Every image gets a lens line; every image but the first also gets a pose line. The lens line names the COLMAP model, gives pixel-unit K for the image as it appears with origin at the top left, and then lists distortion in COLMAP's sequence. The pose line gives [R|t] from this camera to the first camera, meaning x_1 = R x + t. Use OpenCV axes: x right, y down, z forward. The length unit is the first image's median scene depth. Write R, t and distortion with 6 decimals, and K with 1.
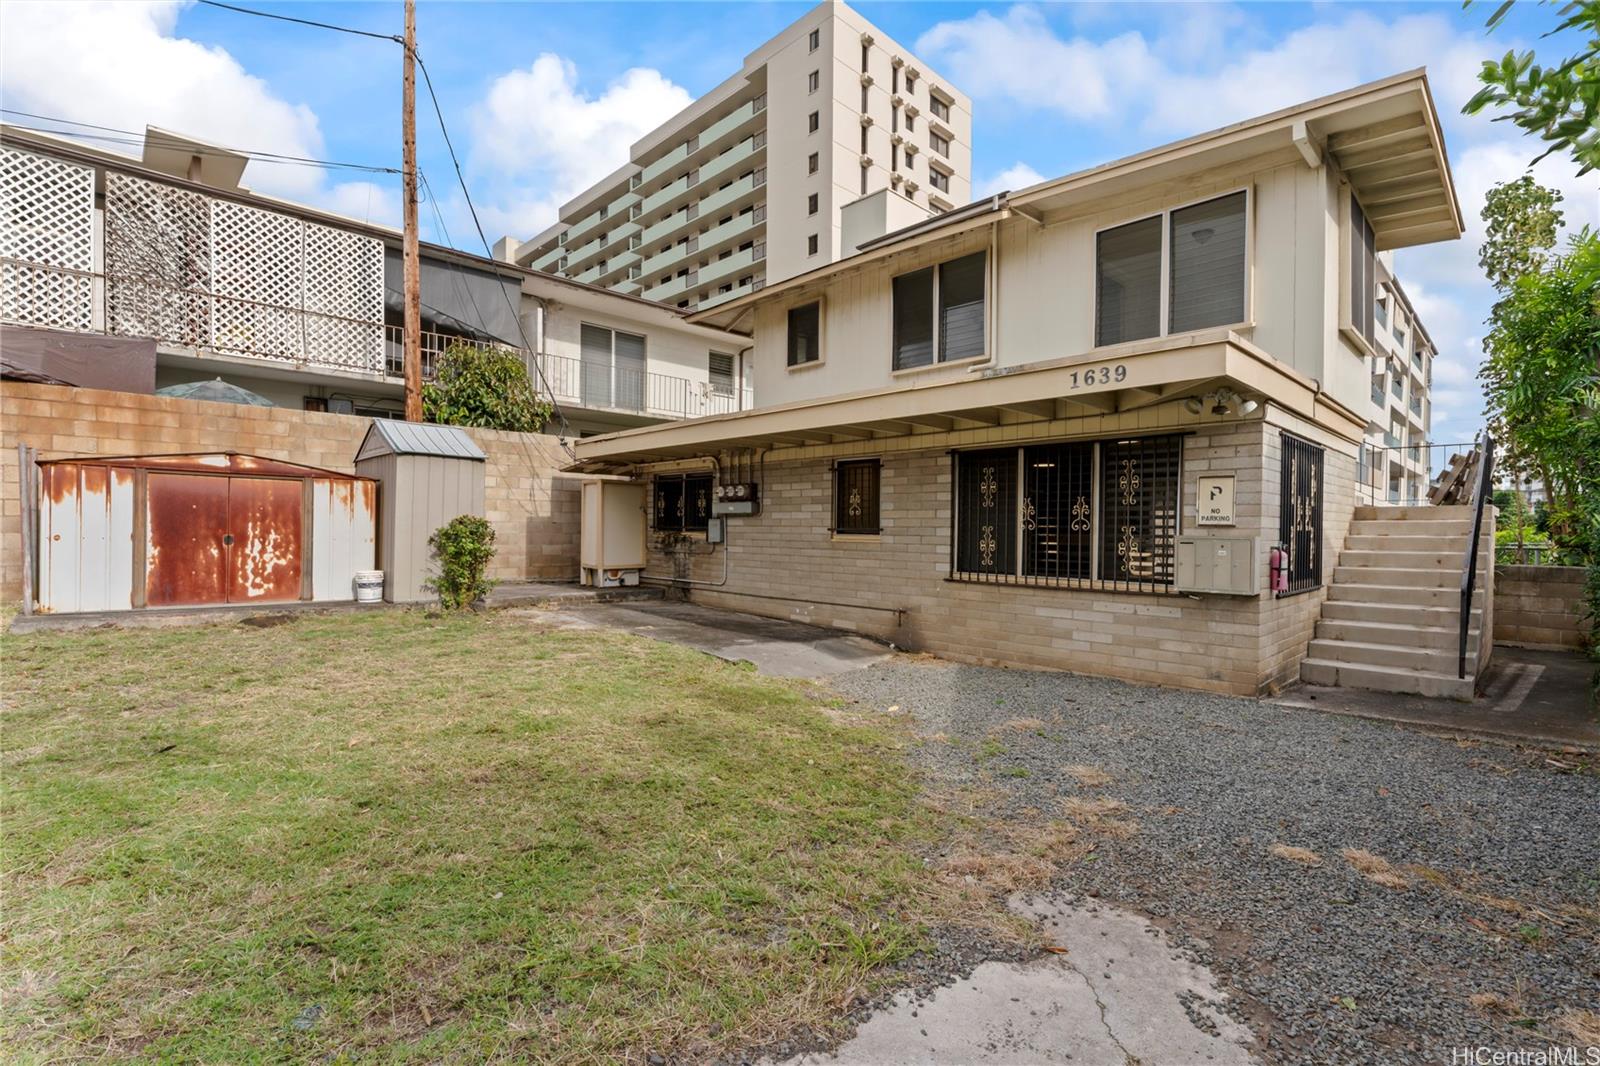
lens RADIAL K [[727.1, 0, 795.3], [0, 727.1, 532.0], [0, 0, 1]] dist [0.002622, 0.000283]
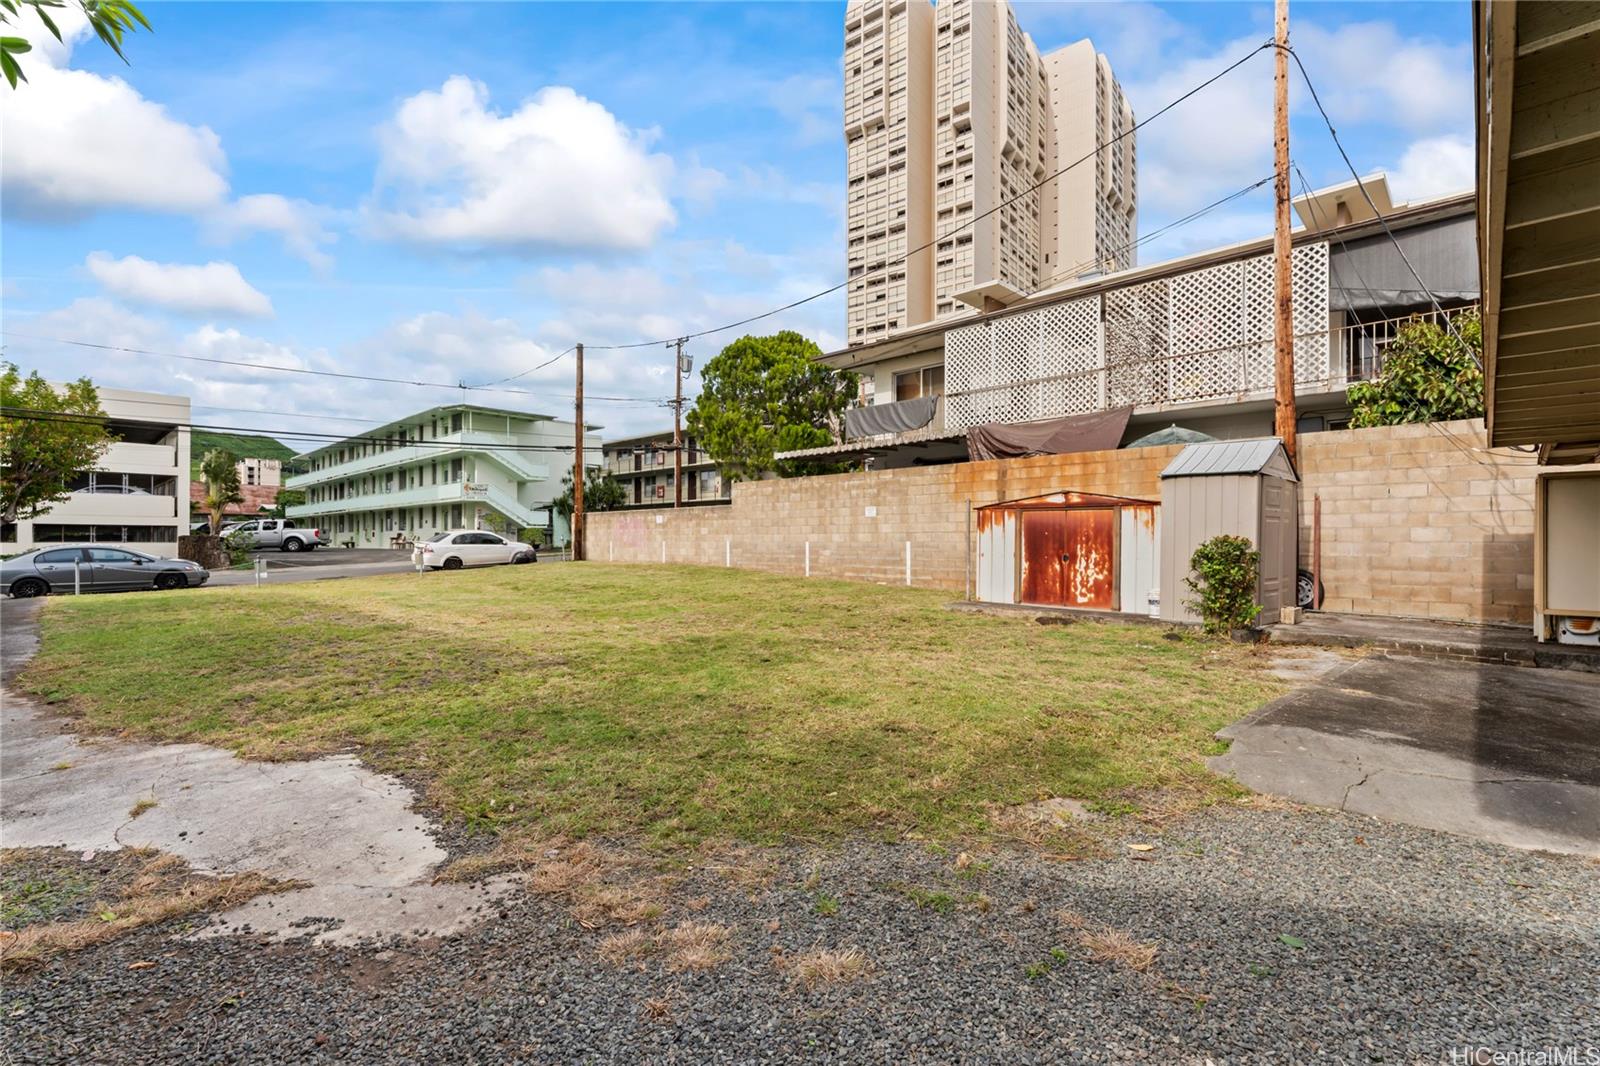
lens RADIAL K [[705.9, 0, 795.4], [0, 705.9, 539.8], [0, 0, 1]] dist [-0.003114, -0.000113]
pose [[0.038152, -0.014359, -0.999169, 0.454254], [-0.009304, 0.999848, -0.014724, 0.001287], [0.999229, 0.009858, 0.038013, 0.445087]]
